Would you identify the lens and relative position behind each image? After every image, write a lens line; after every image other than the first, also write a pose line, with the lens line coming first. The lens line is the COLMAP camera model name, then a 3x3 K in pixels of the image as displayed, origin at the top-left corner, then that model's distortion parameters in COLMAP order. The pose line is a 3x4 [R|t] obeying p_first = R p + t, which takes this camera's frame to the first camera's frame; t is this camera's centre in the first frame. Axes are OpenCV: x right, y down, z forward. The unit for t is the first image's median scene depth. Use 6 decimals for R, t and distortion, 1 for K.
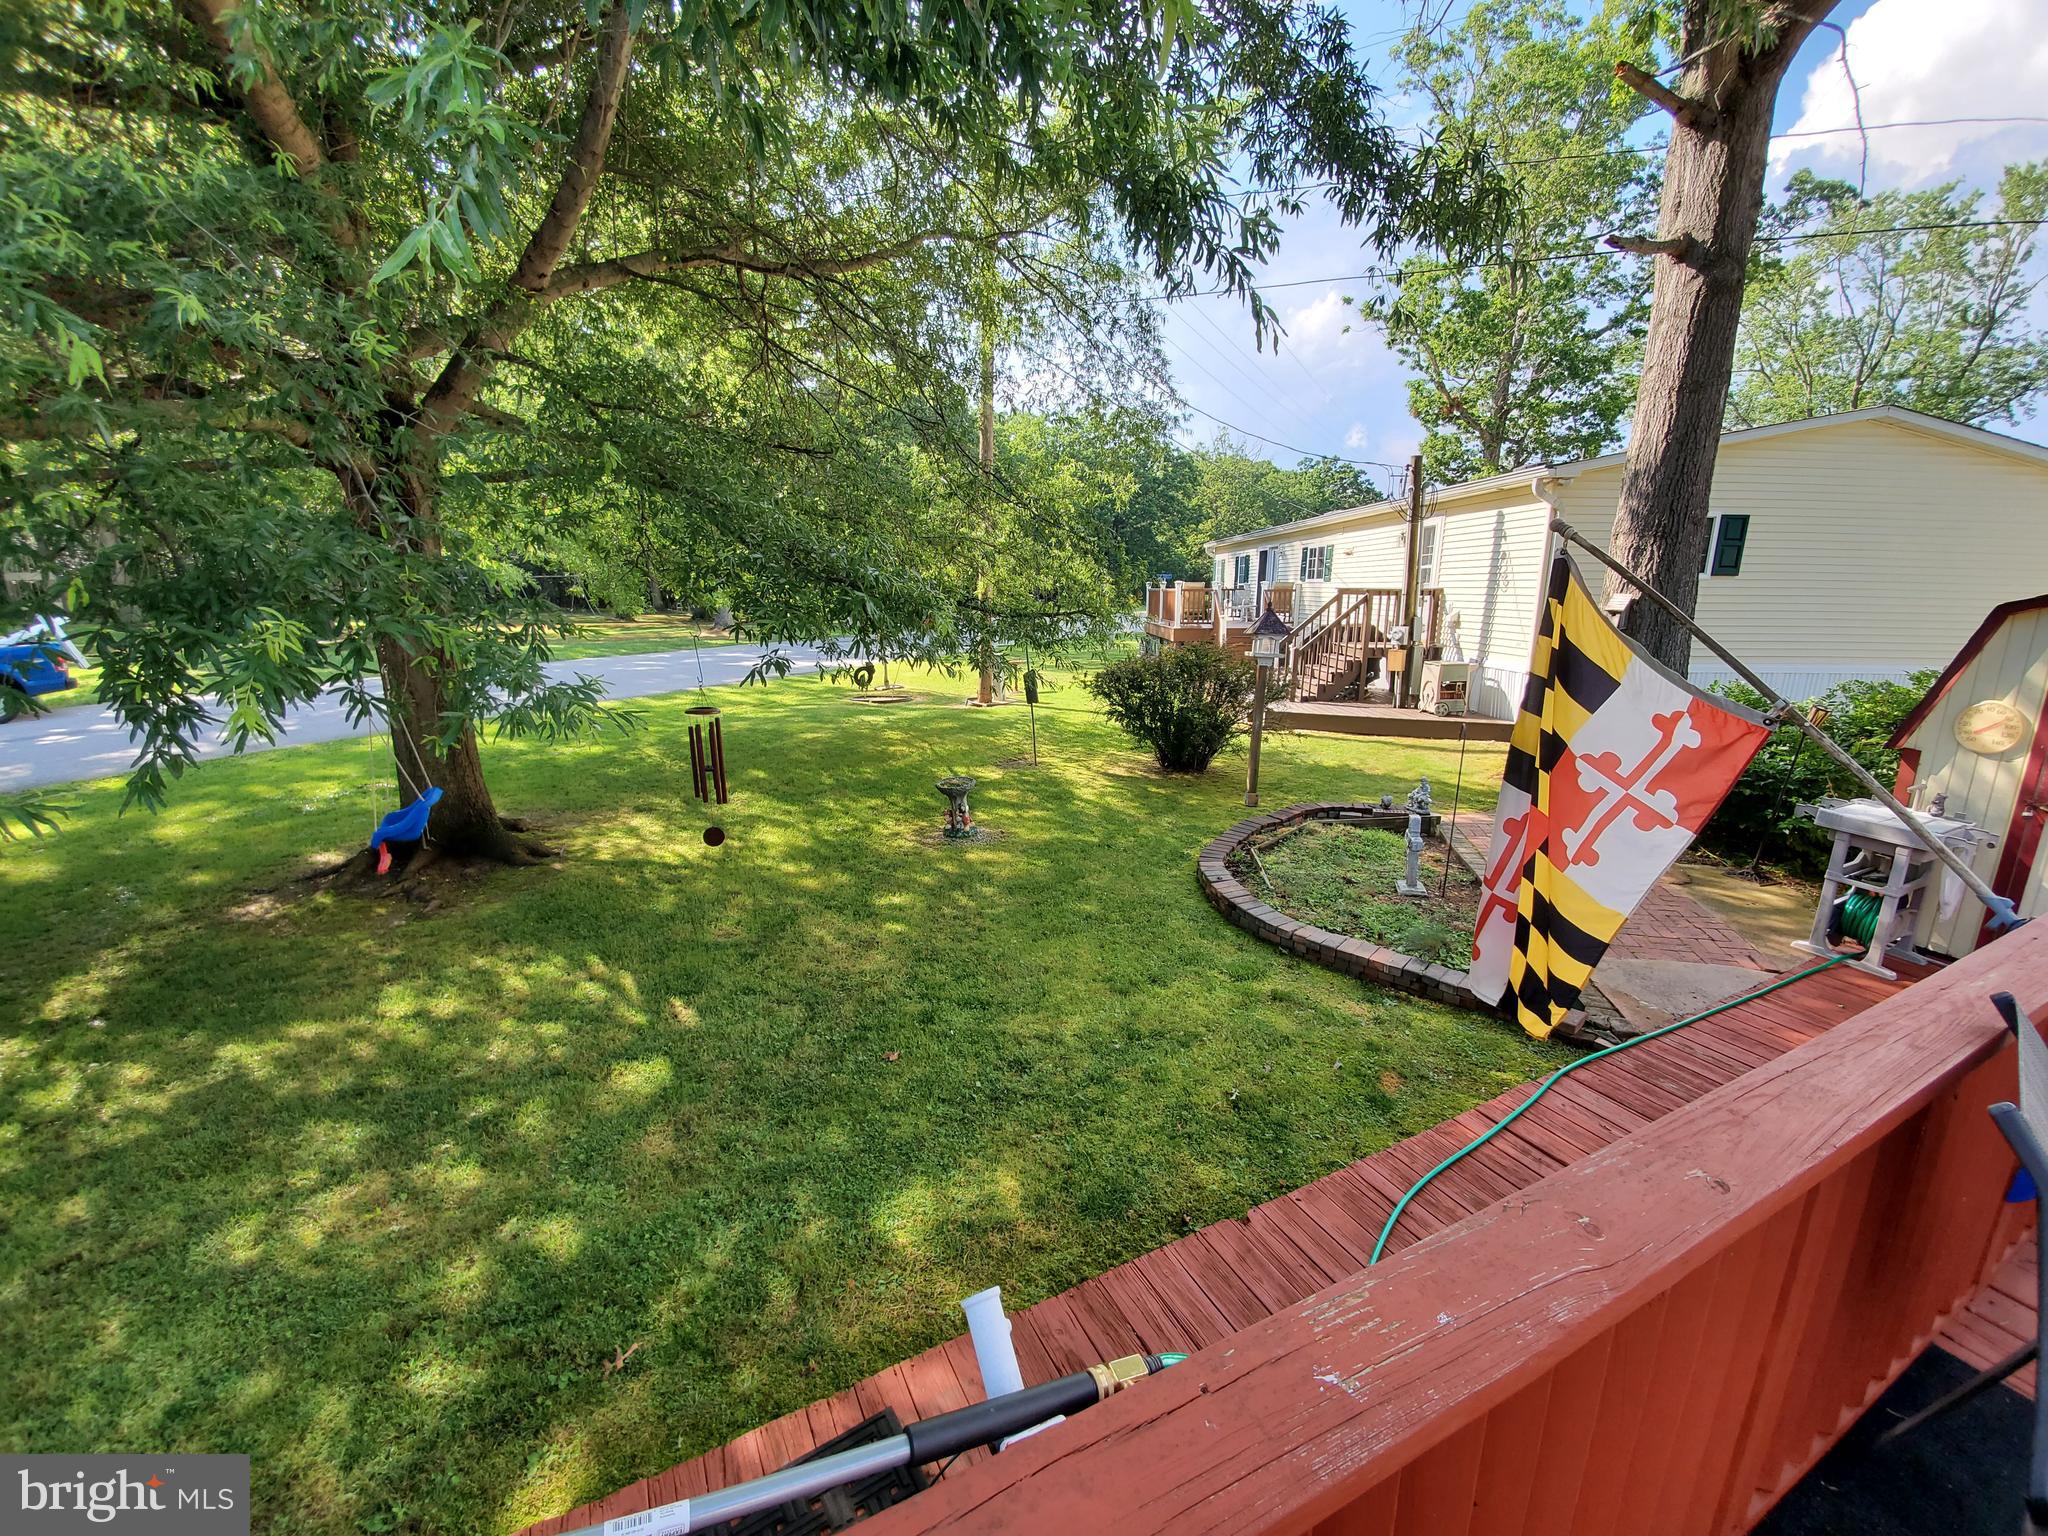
lens RADIAL K [[815.4, 0, 1033.8], [0, 815.4, 791.4], [0, 0, 1]] dist [-0.015790, -0.006972]
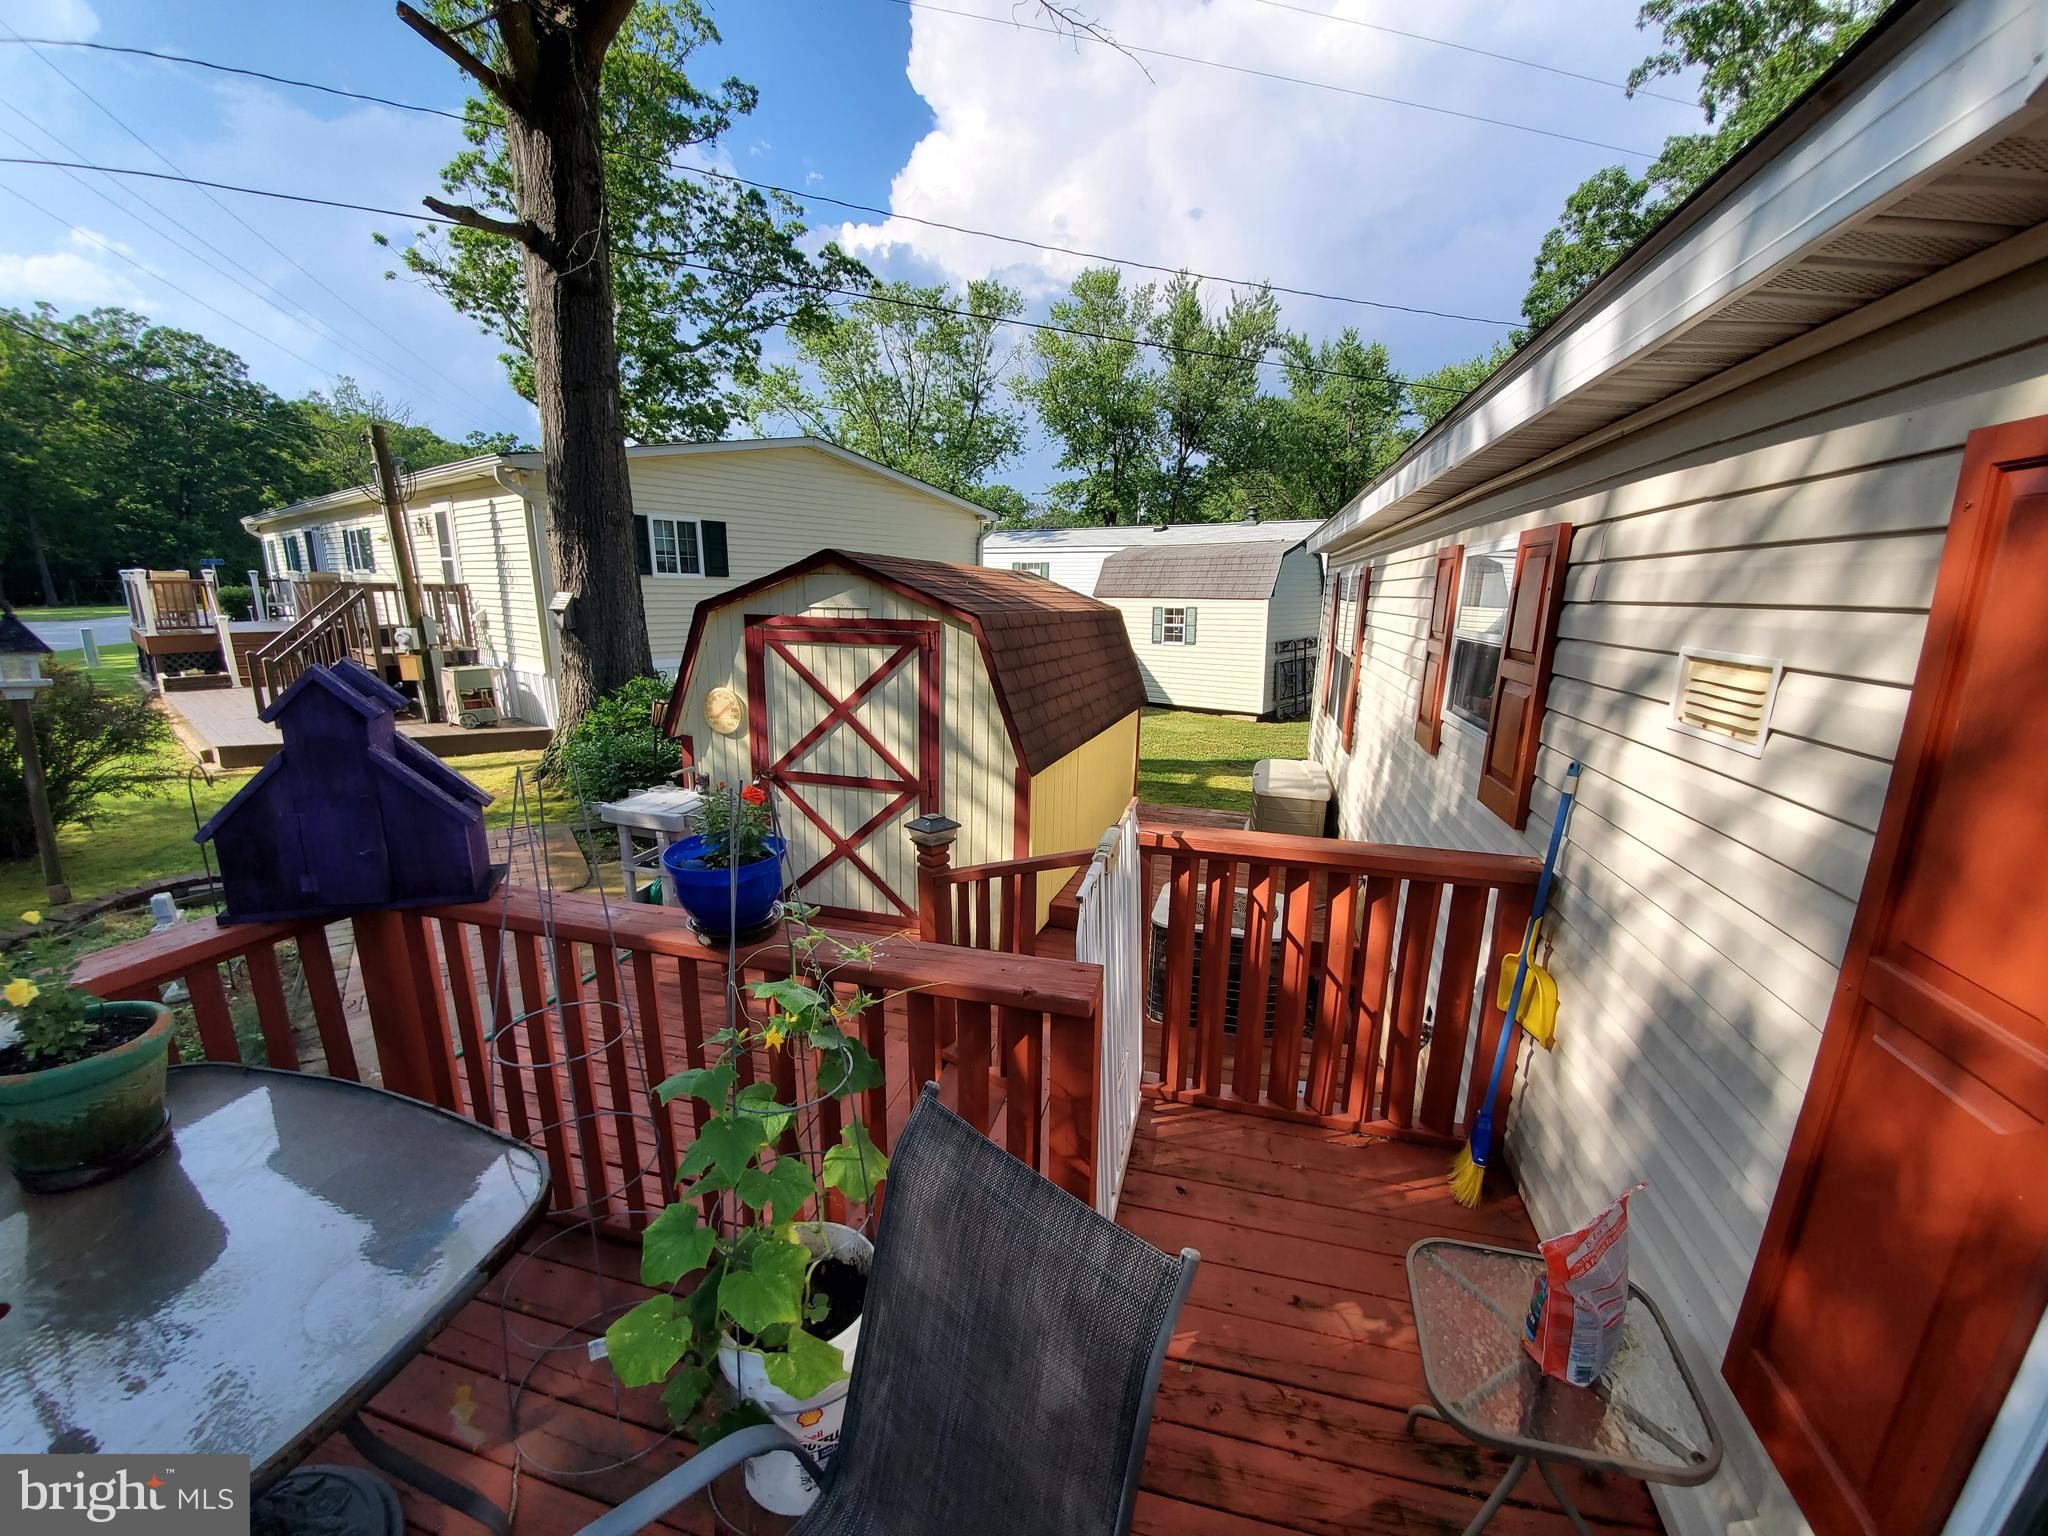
lens RADIAL K [[810.8, 0, 1031.4], [0, 810.8, 786.0], [0, 0, 1]] dist [0.013611, -0.018060]
pose [[0.642893, -0.164919, 0.747991, 0.207027], [0.165212, 0.983415, 0.074827, 0.004080], [-0.747926, 0.075472, 0.659477, -0.038610]]
